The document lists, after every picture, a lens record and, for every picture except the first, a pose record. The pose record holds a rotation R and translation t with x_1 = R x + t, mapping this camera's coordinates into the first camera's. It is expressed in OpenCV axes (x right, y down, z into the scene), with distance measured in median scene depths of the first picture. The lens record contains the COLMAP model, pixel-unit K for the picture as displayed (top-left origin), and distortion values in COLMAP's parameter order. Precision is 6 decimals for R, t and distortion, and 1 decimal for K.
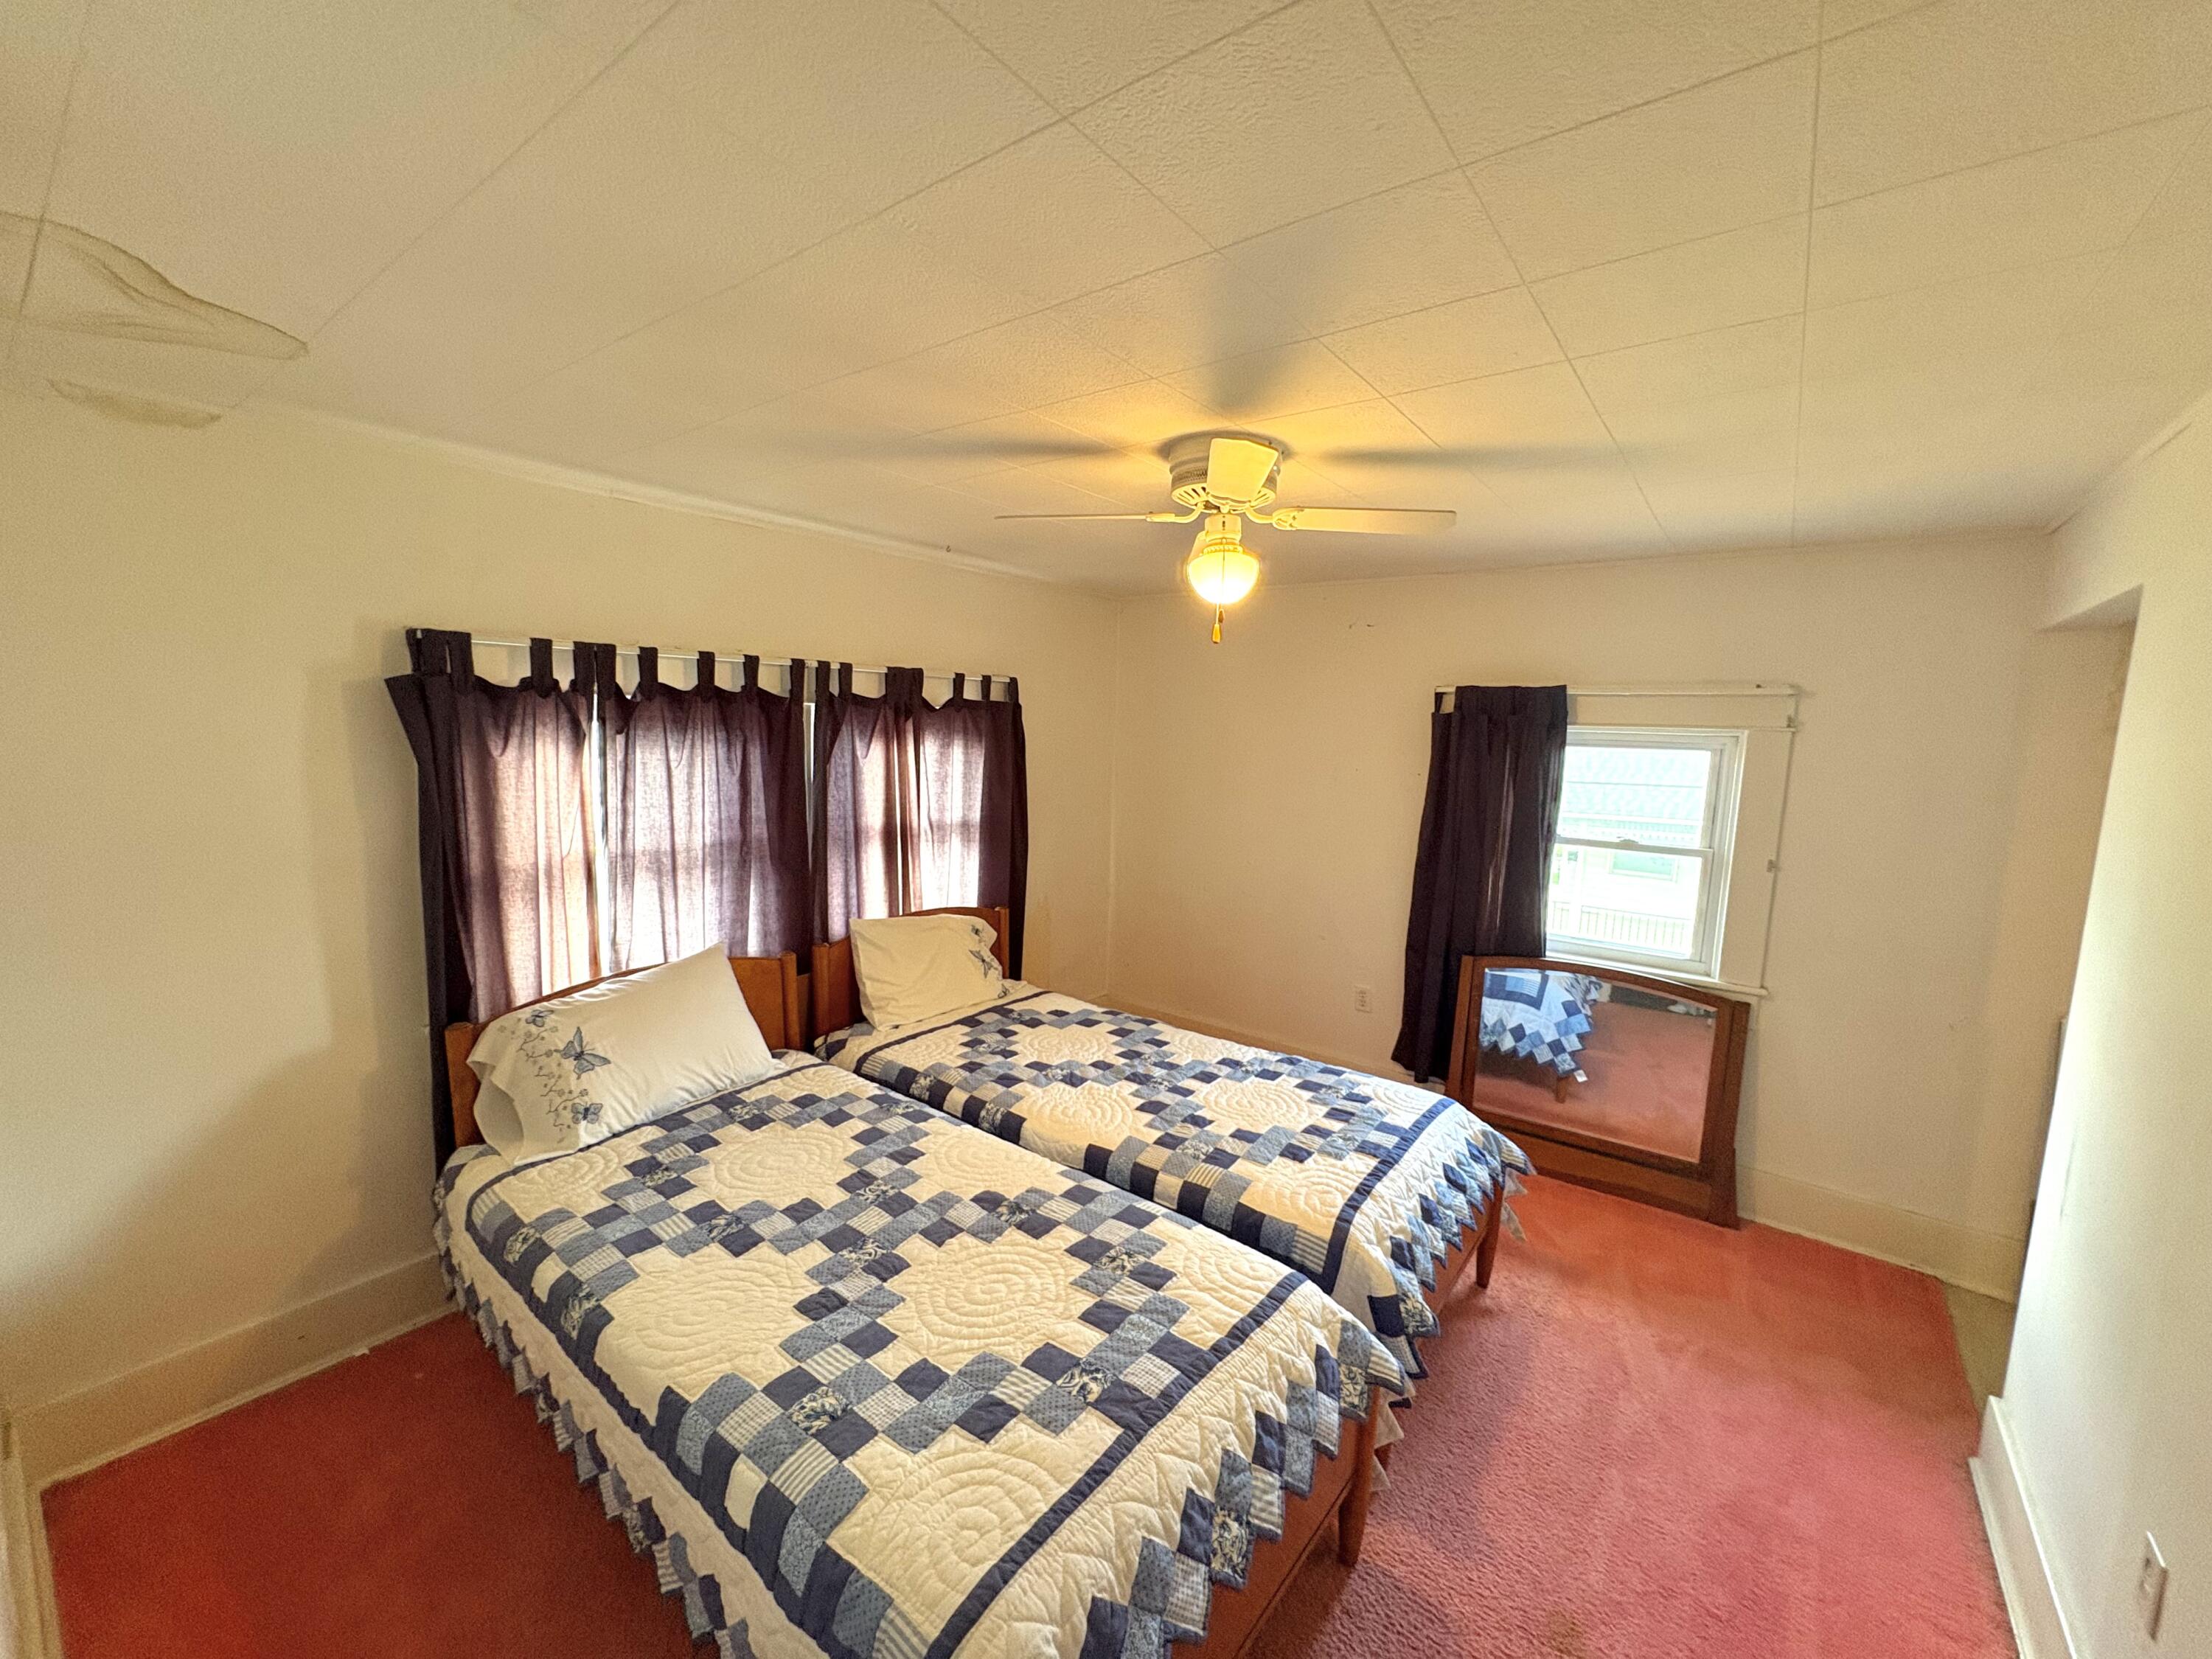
lens RADIAL K [[885.6, 0, 1111.1], [0, 885.6, 830.7], [0, 0, 1]] dist [0.008686, 0.000161]
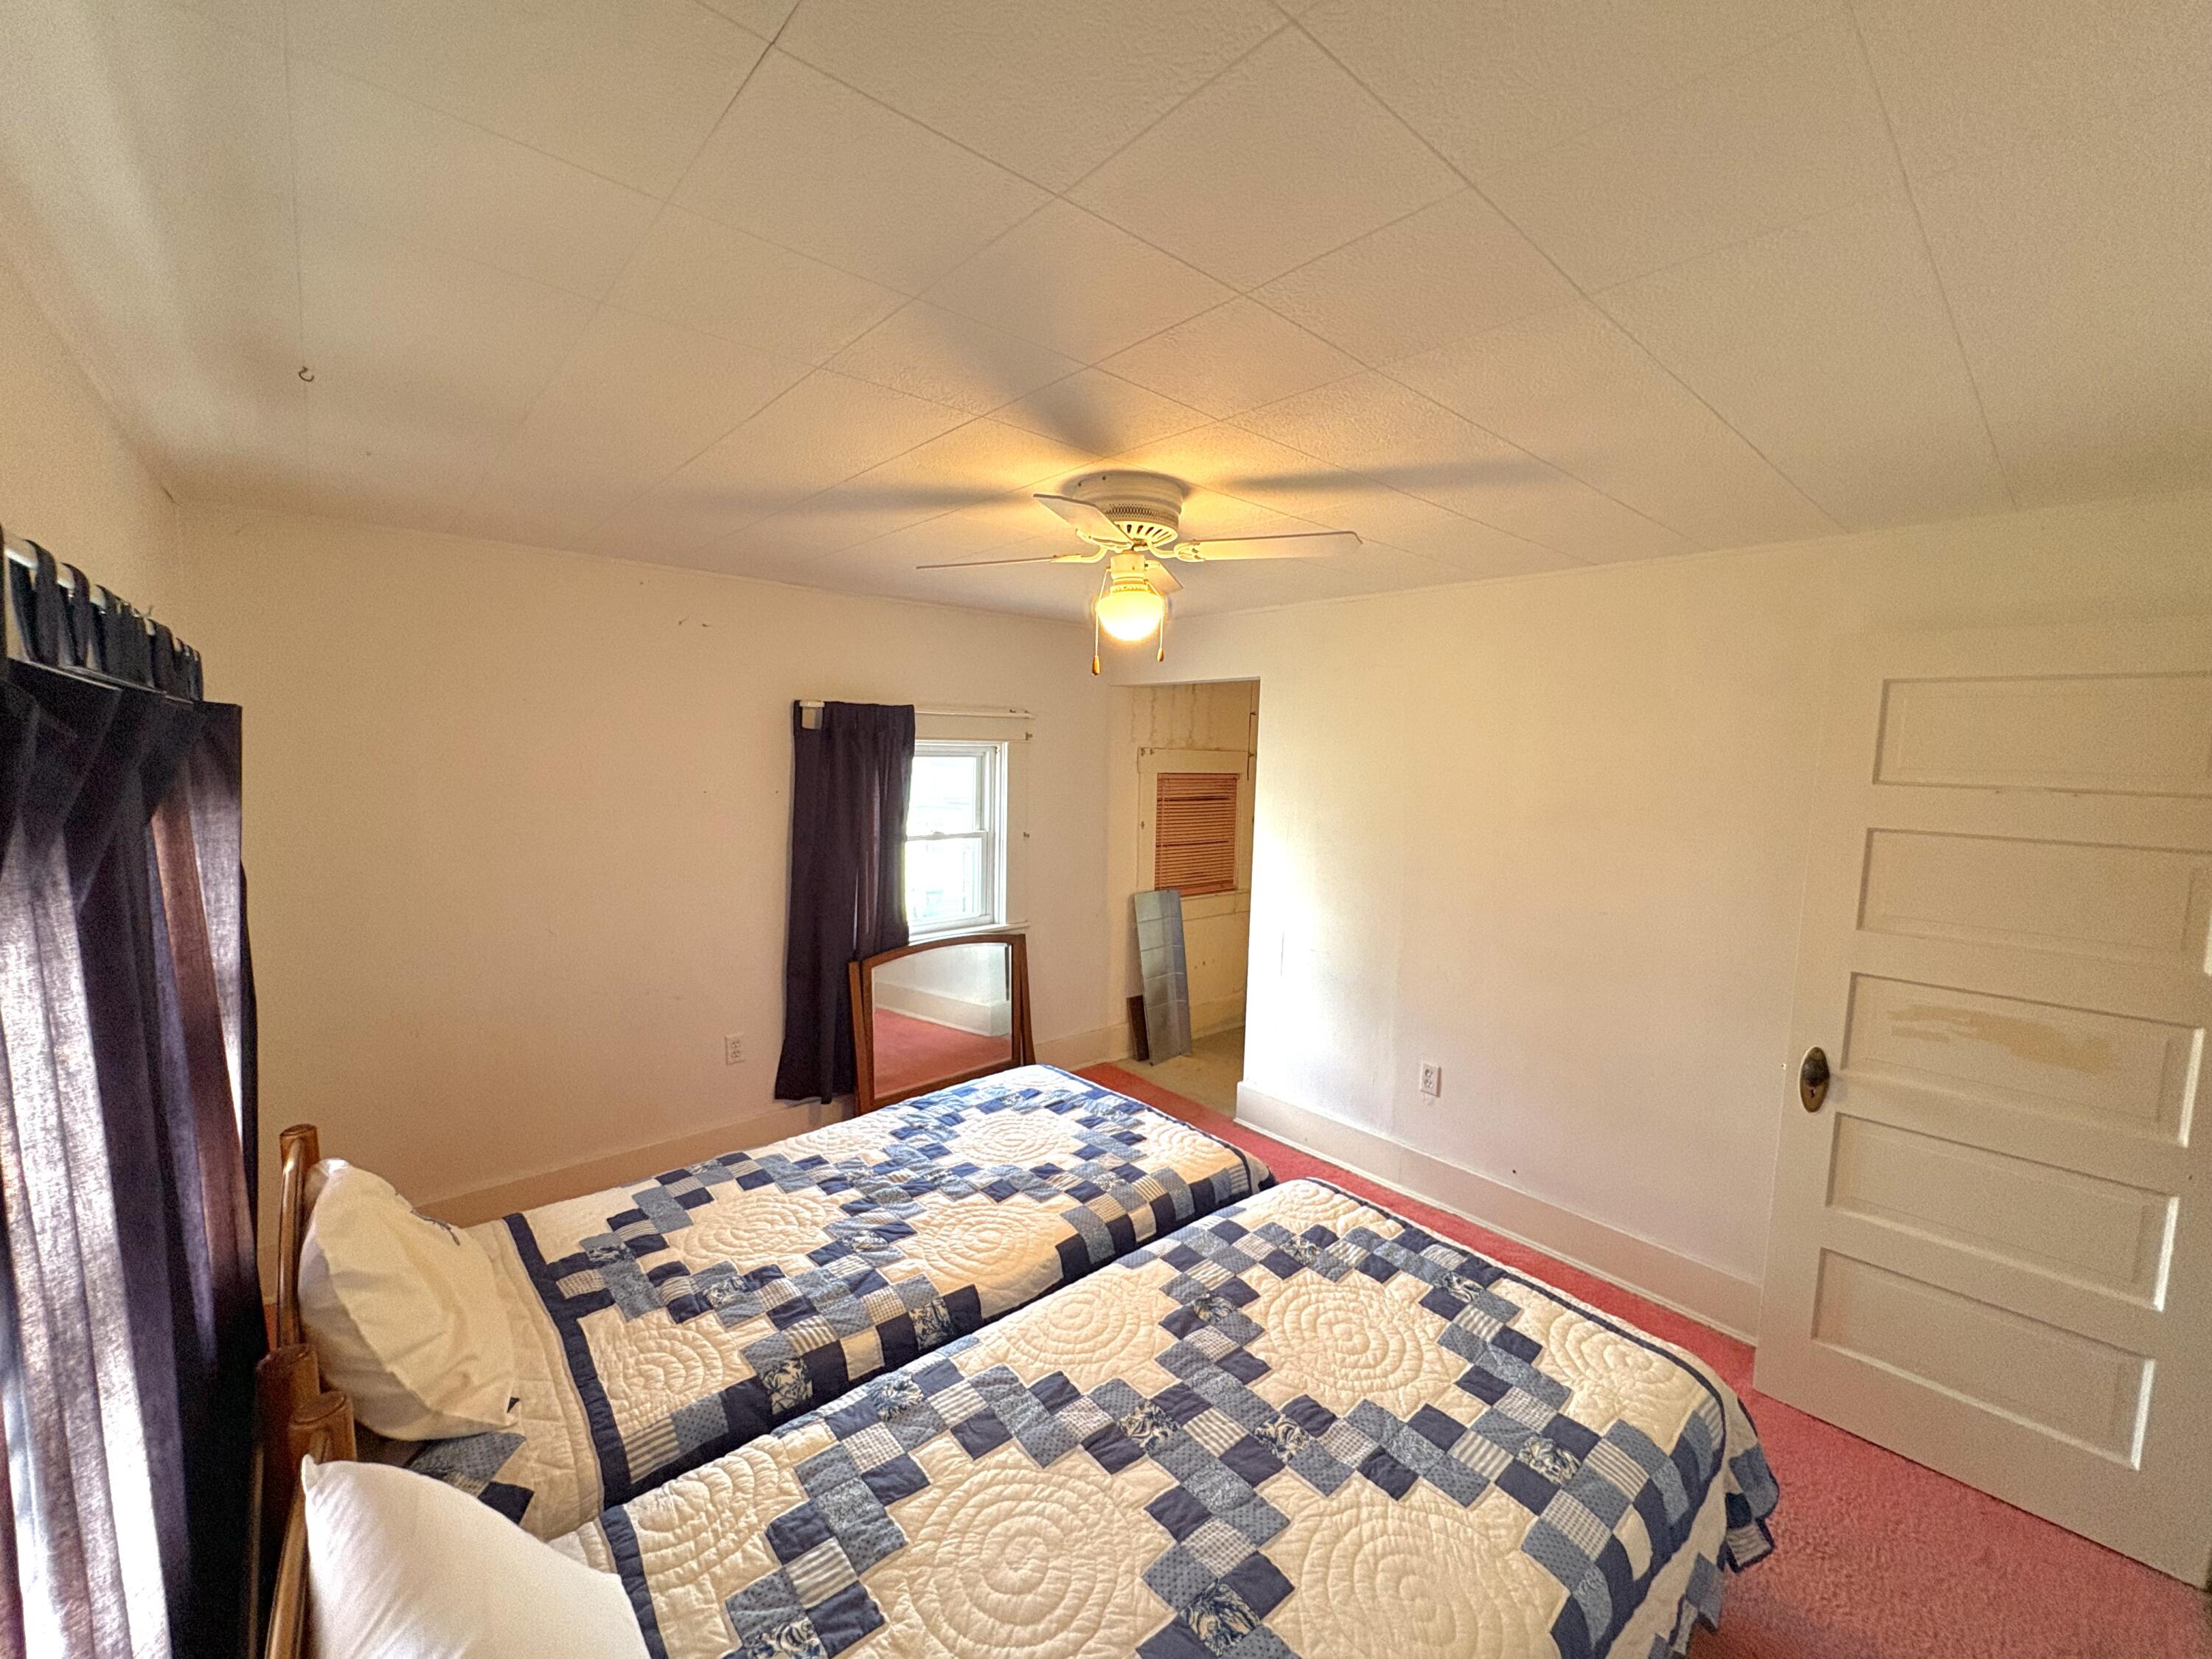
lens RADIAL K [[885.6, 0, 1111.1], [0, 885.6, 830.7], [0, 0, 1]] dist [0.008686, 0.000161]
pose [[0.183600, -0.114626, 0.976295, -0.707110], [0.101630, 0.990069, 0.097131, -0.106723], [-0.977733, 0.081388, 0.193426, 0.660122]]
